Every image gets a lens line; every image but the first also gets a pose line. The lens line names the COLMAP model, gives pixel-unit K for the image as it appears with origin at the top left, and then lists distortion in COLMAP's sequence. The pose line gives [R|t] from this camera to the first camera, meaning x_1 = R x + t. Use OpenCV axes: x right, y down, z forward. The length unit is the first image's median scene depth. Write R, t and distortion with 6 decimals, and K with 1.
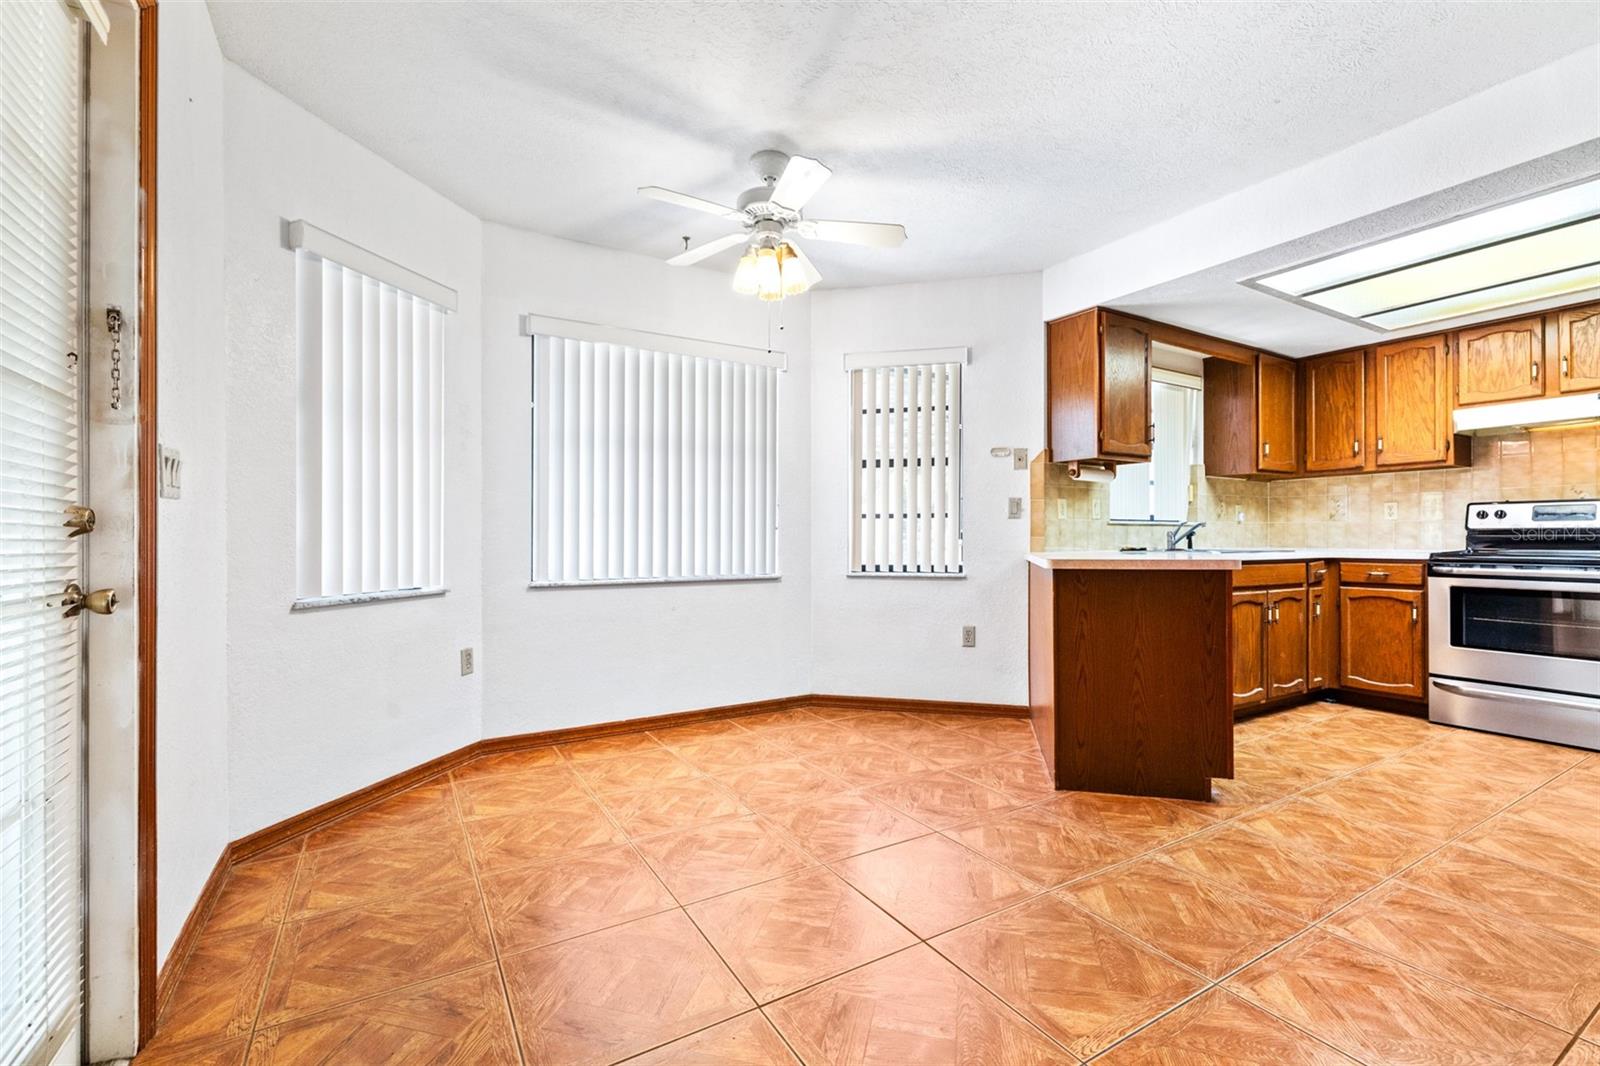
lens RADIAL K [[680.2, 0, 797.6], [0, 680.2, 534.4], [0, 0, 1]] dist [-0.003507, 0.000483]
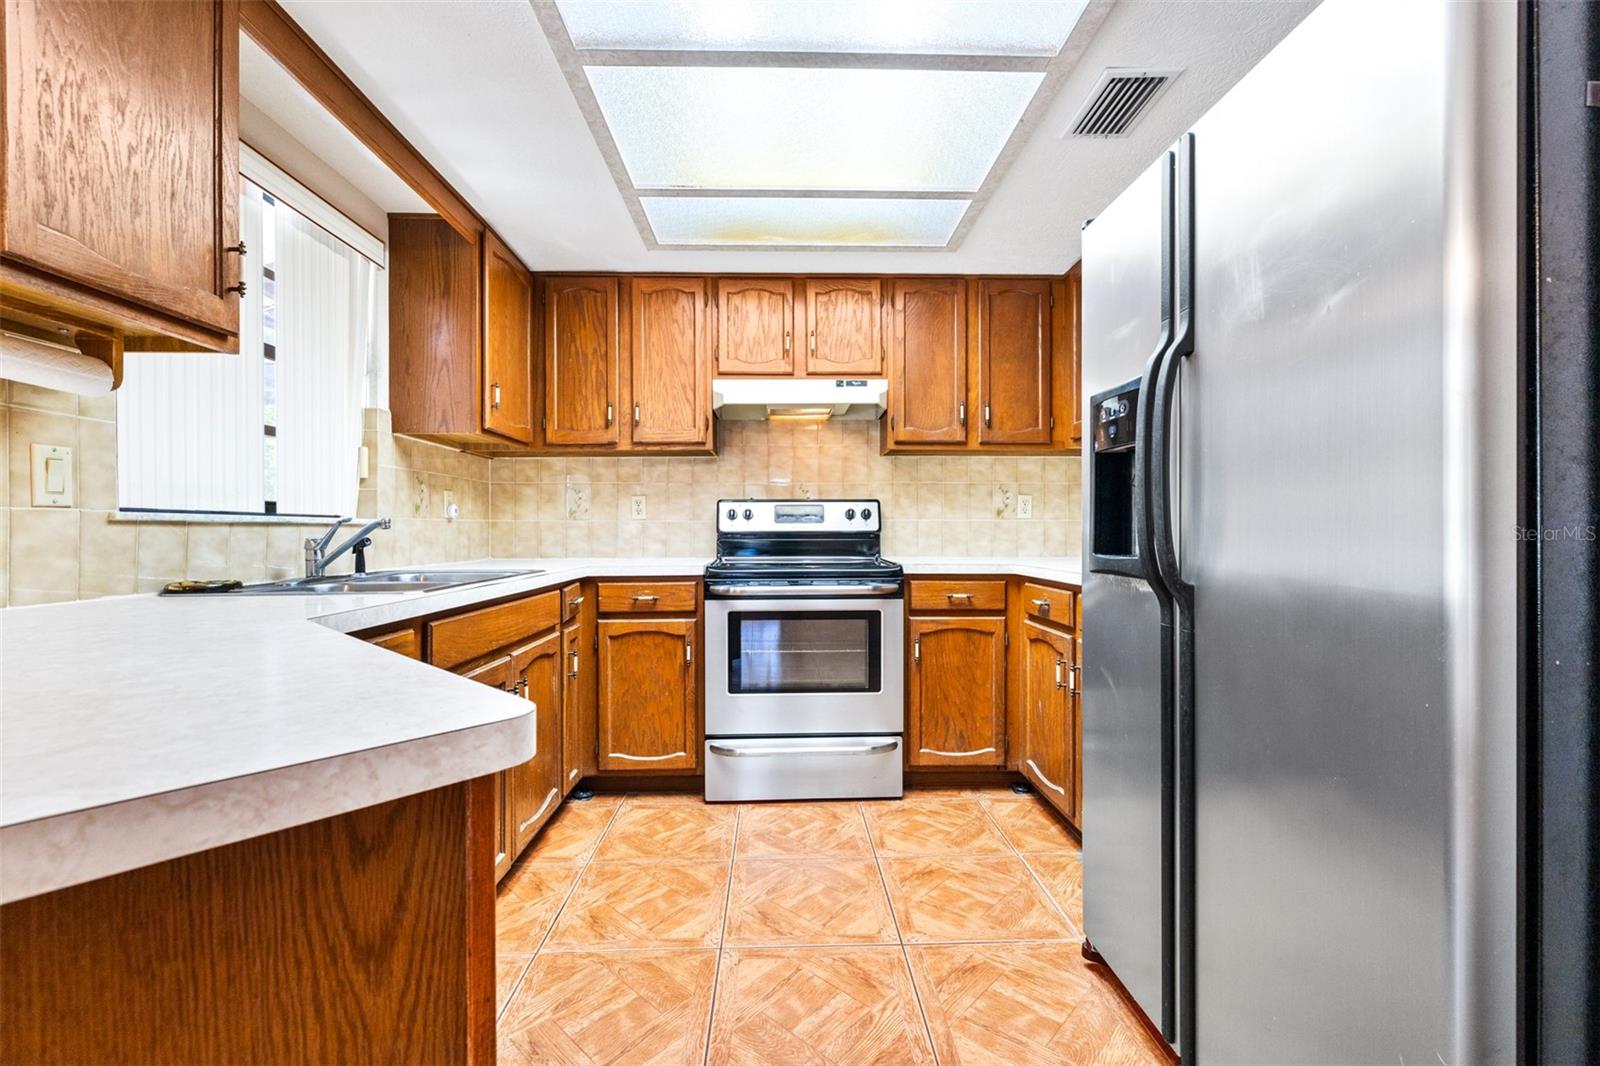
lens RADIAL K [[680.2, 0, 800.7], [0, 680.2, 529.8], [0, 0, 1]] dist [-0.003507, 0.000483]
pose [[0.476756, 0.000081, 0.879036, 0.333848], [0.000167, 1.000000, -0.000182, -0.010687], [-0.879036, 0.000233, 0.476756, 0.544942]]
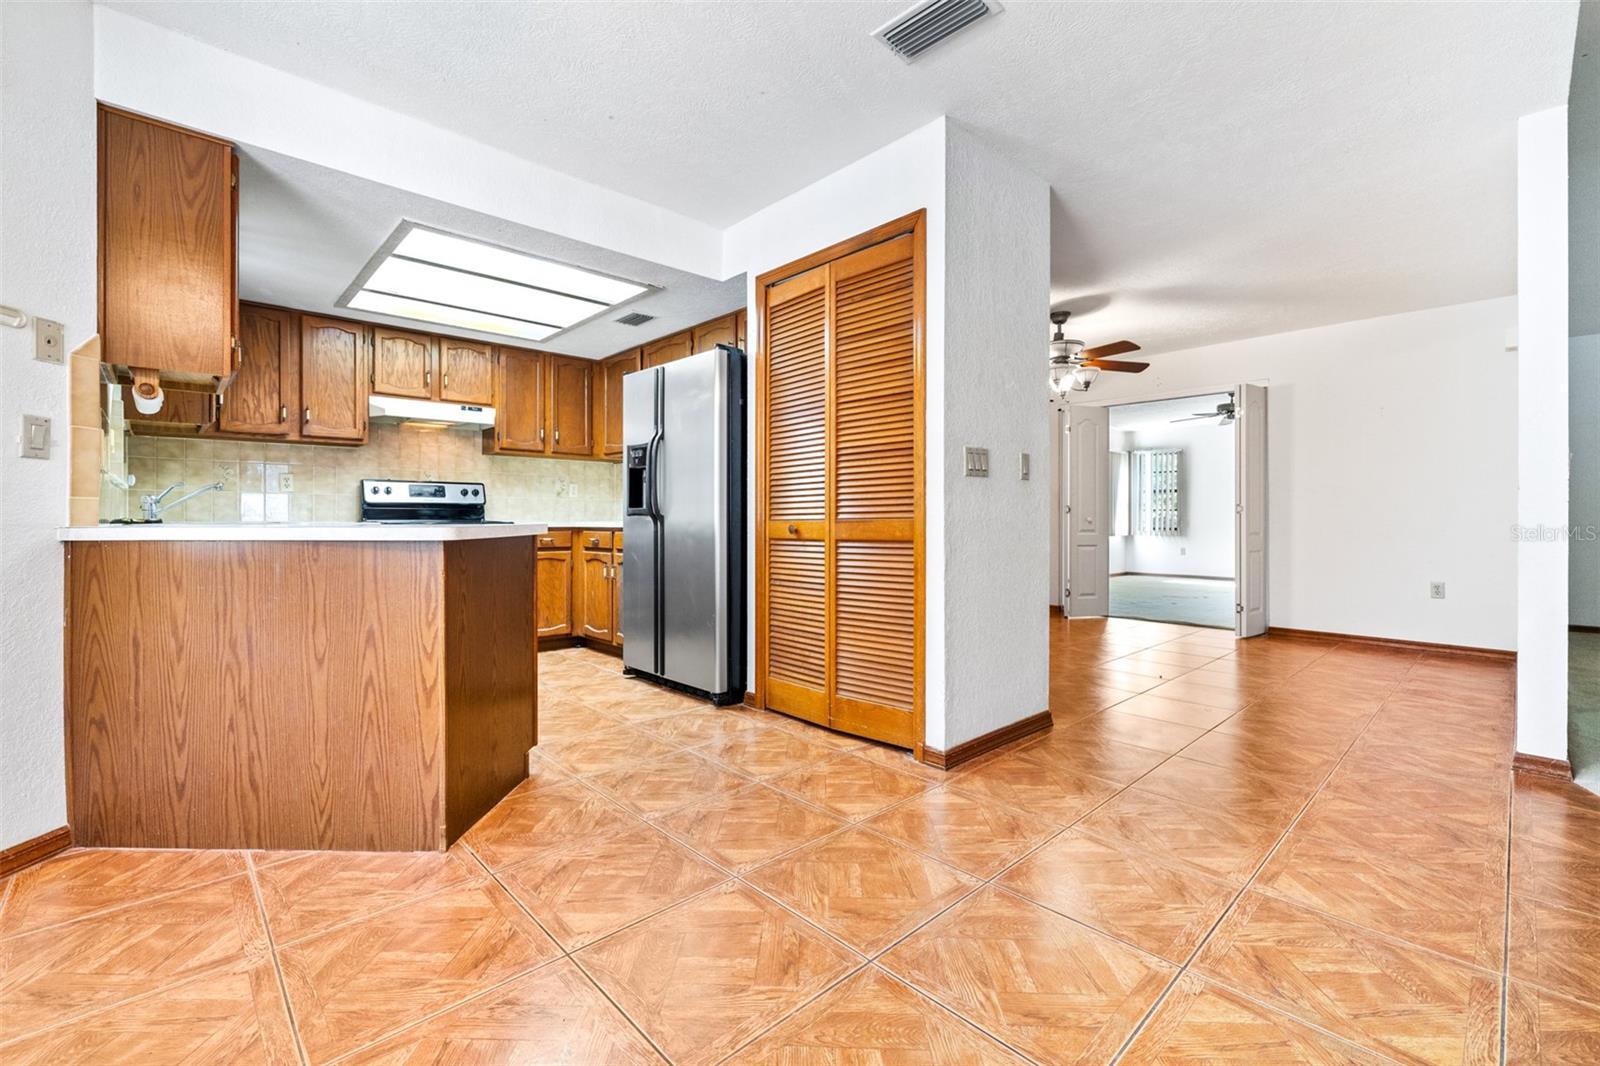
lens RADIAL K [[680.2, 0, 792.9], [0, 680.2, 517.6], [0, 0, 1]] dist [-0.003507, 0.000483]
pose [[-0.214946, 0.002238, 0.976623, -0.276063], [-0.001633, 0.999995, -0.002651, 0.019701], [-0.976625, -0.002165, -0.214941, 0.563052]]
